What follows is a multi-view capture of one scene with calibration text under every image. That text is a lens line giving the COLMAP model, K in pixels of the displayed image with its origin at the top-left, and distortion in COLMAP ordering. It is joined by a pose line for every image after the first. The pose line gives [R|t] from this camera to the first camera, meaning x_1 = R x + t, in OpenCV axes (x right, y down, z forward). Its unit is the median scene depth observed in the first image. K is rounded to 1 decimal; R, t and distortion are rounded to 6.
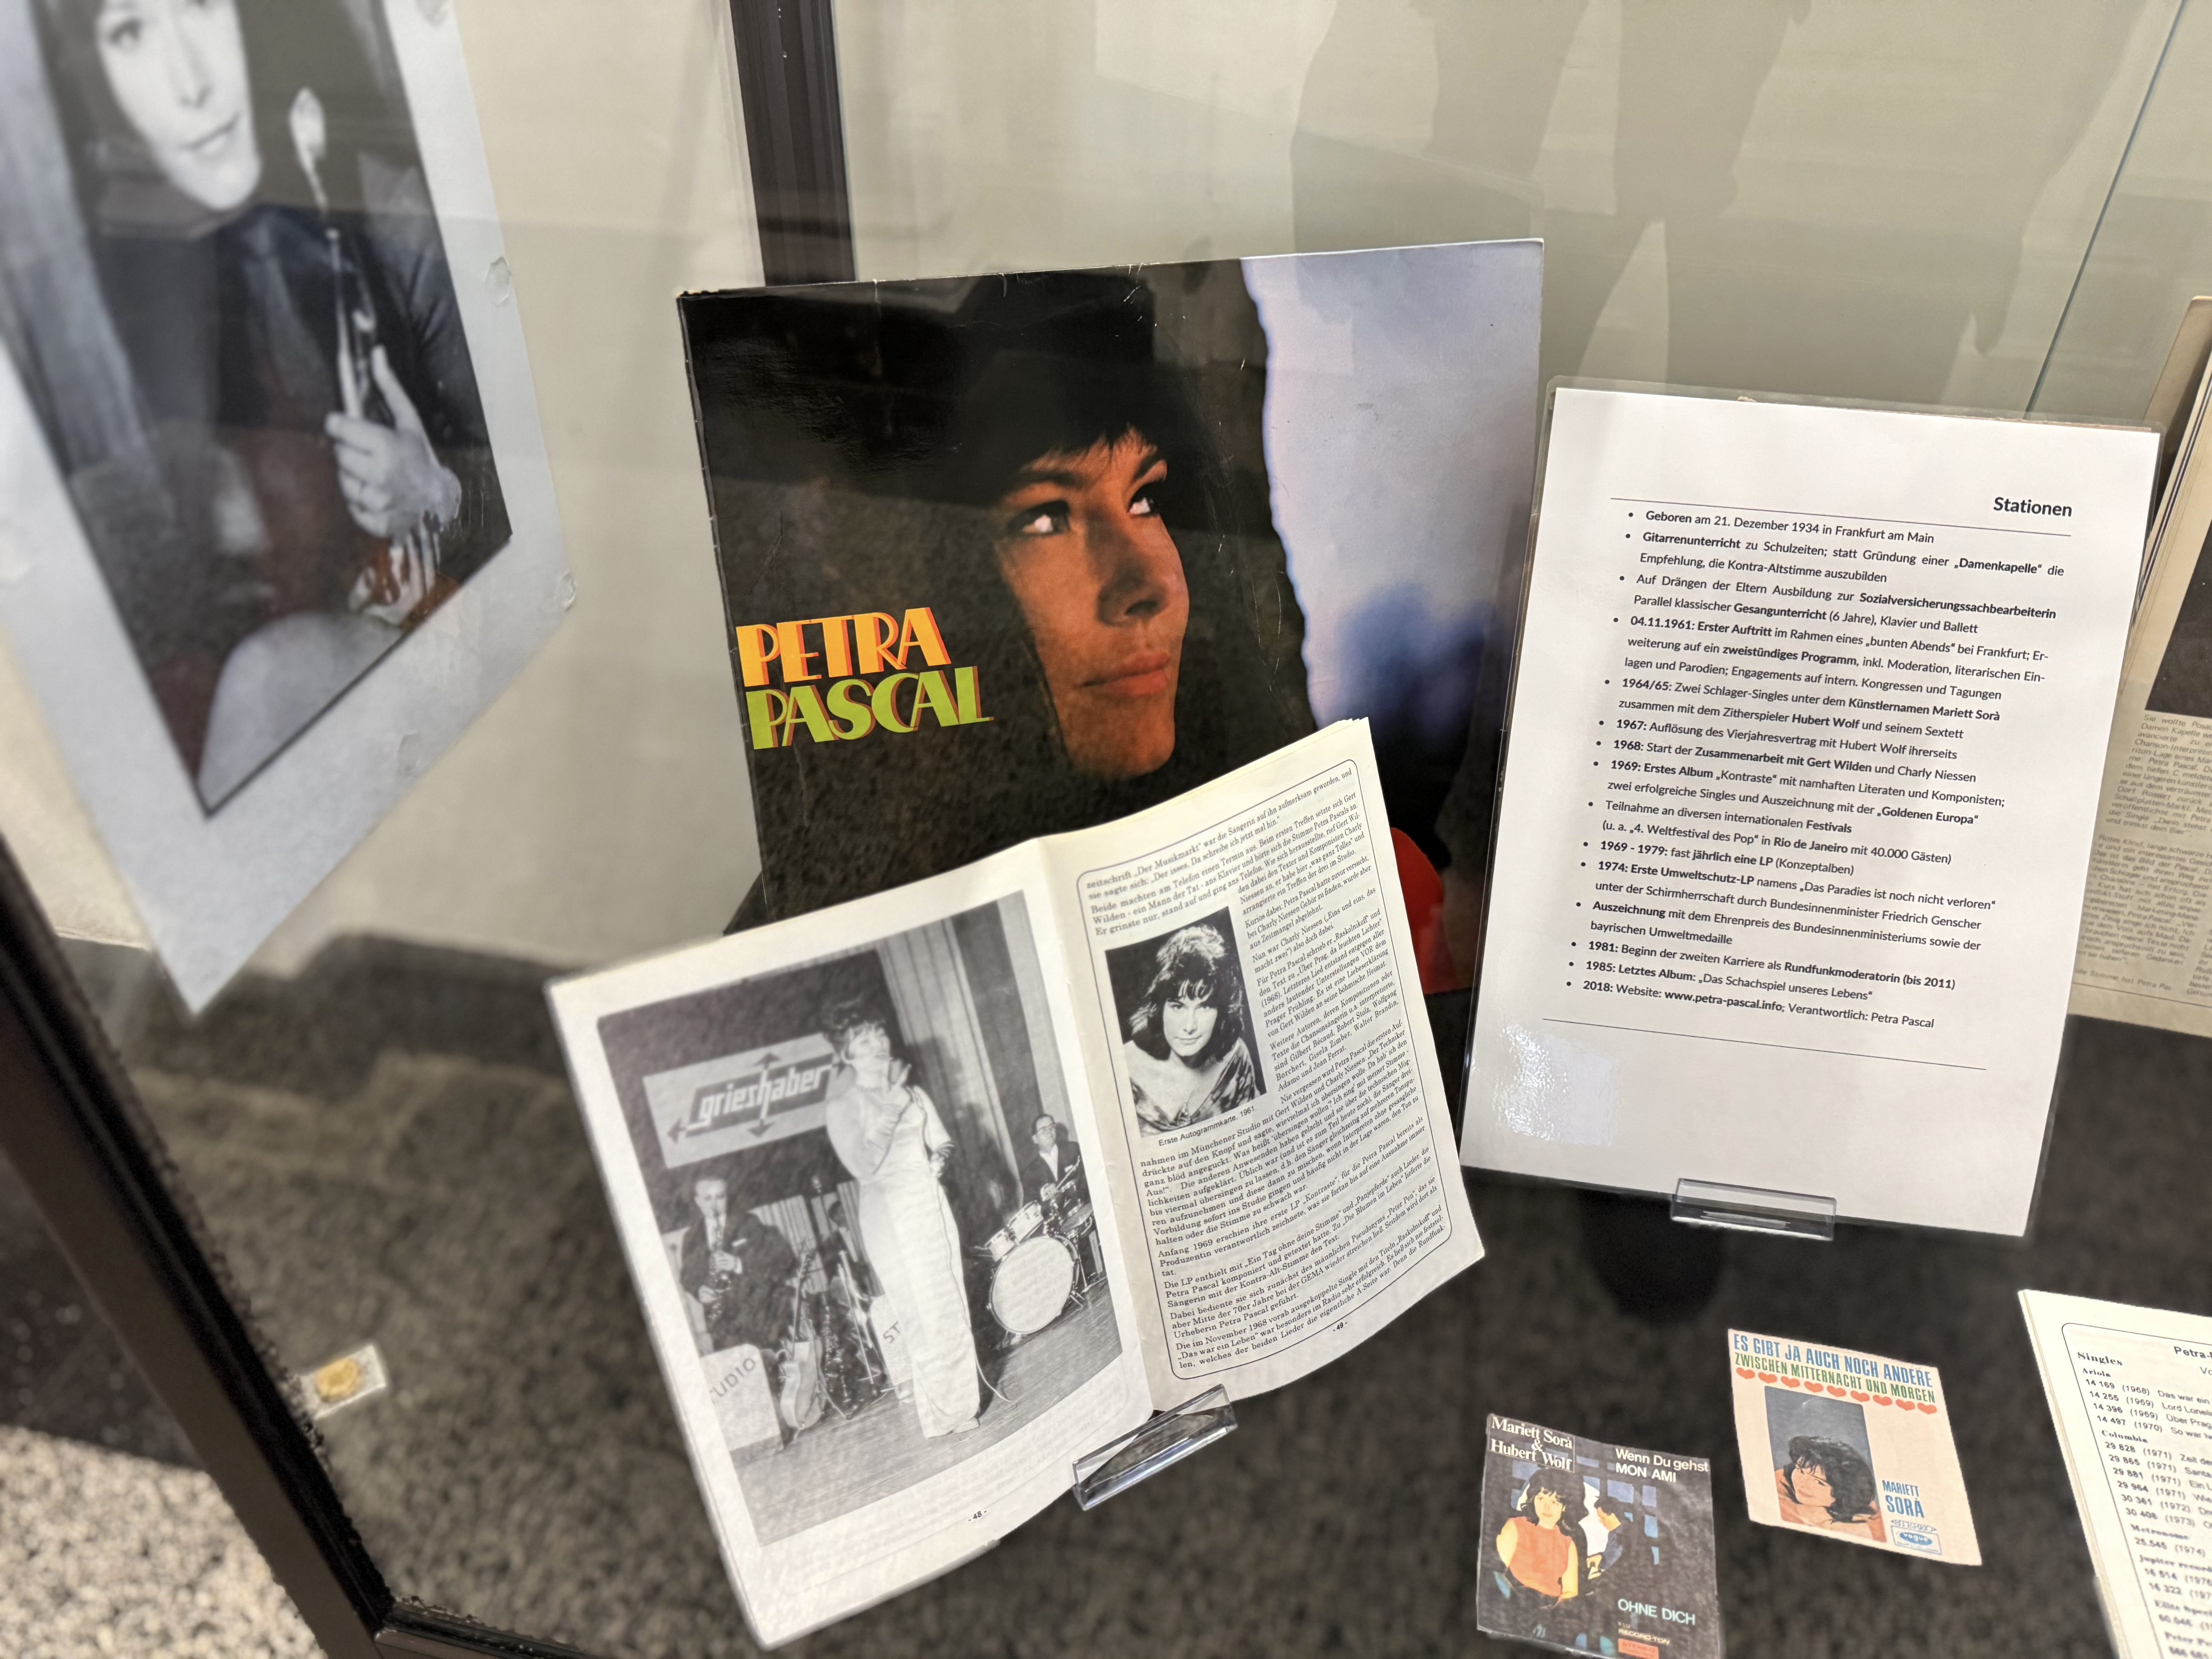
lens RADIAL K [[1569.3, 0, 1105.0], [0, 1569.3, 858.7], [0, 0, 1]] dist [0.066747, -0.148721]
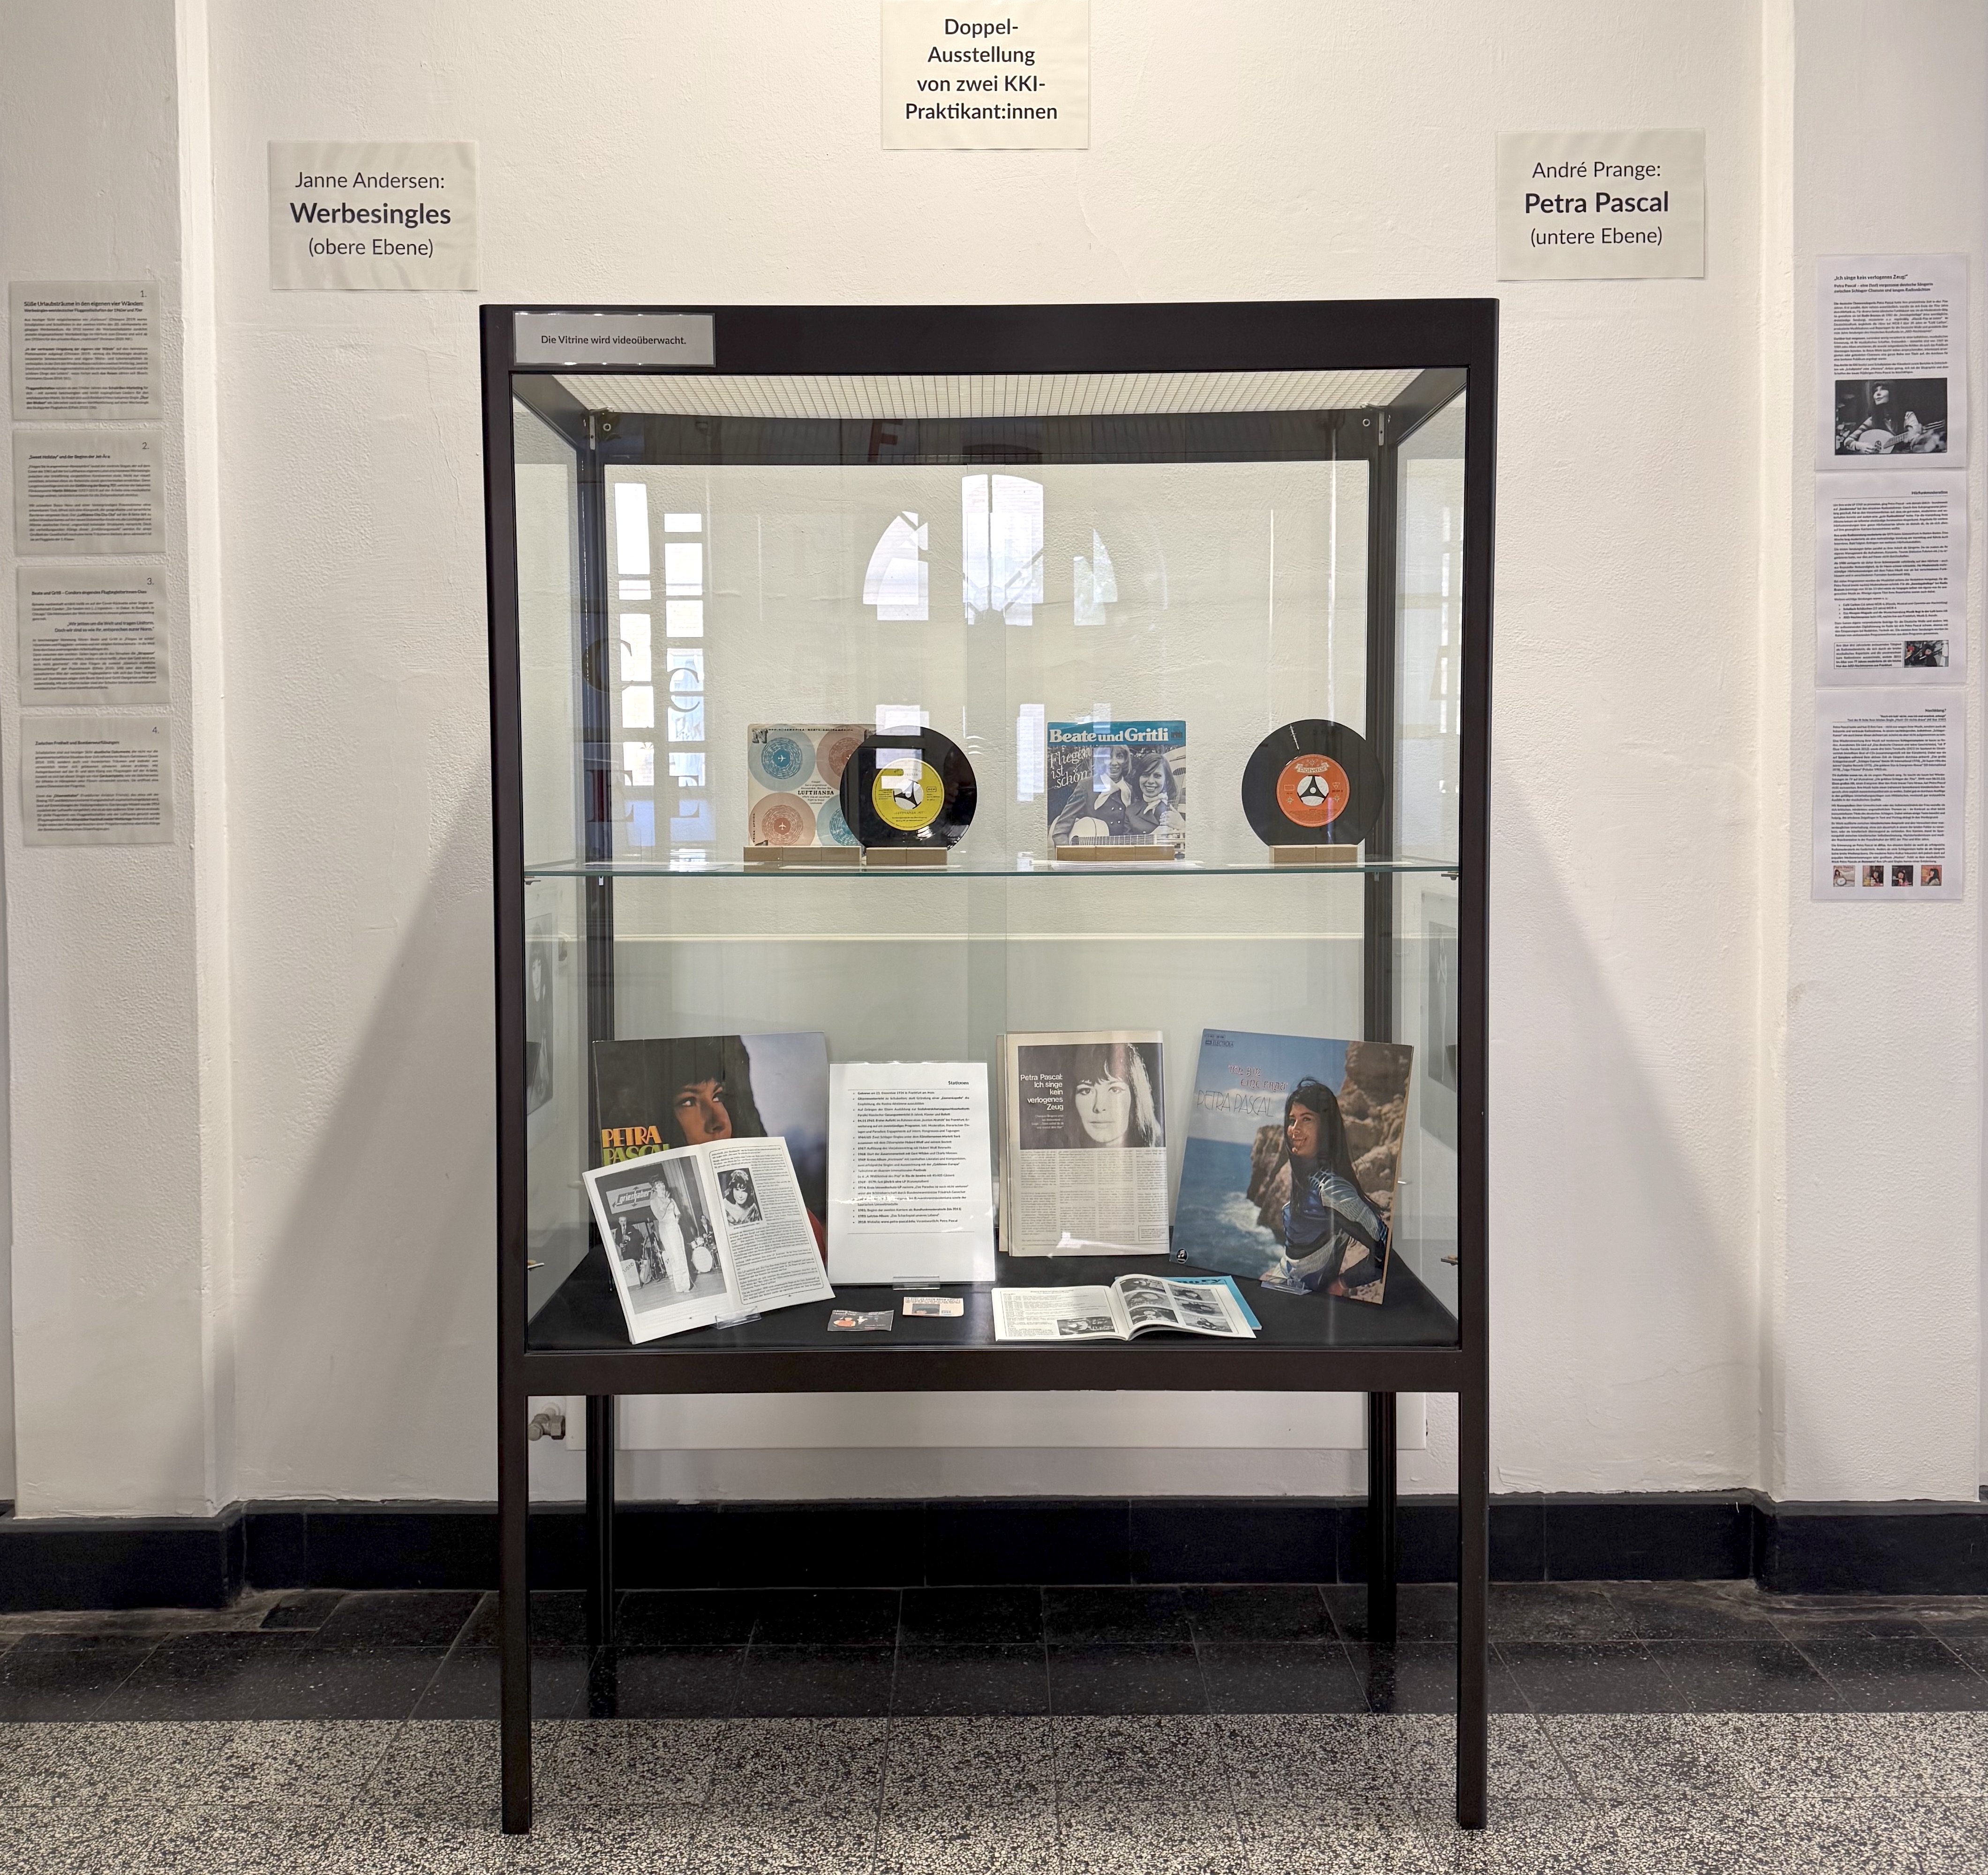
lens RADIAL K [[1805.7, 0, 959.0], [0, 1805.7, 886.8], [0, 0, 1]] dist [0.103030, -0.203344]
pose [[0.977537, -0.019424, 0.209866, -0.286880], [0.139357, 0.806583, -0.574460, 1.797188], [-0.158116, 0.590802, 0.791172, -2.565593]]
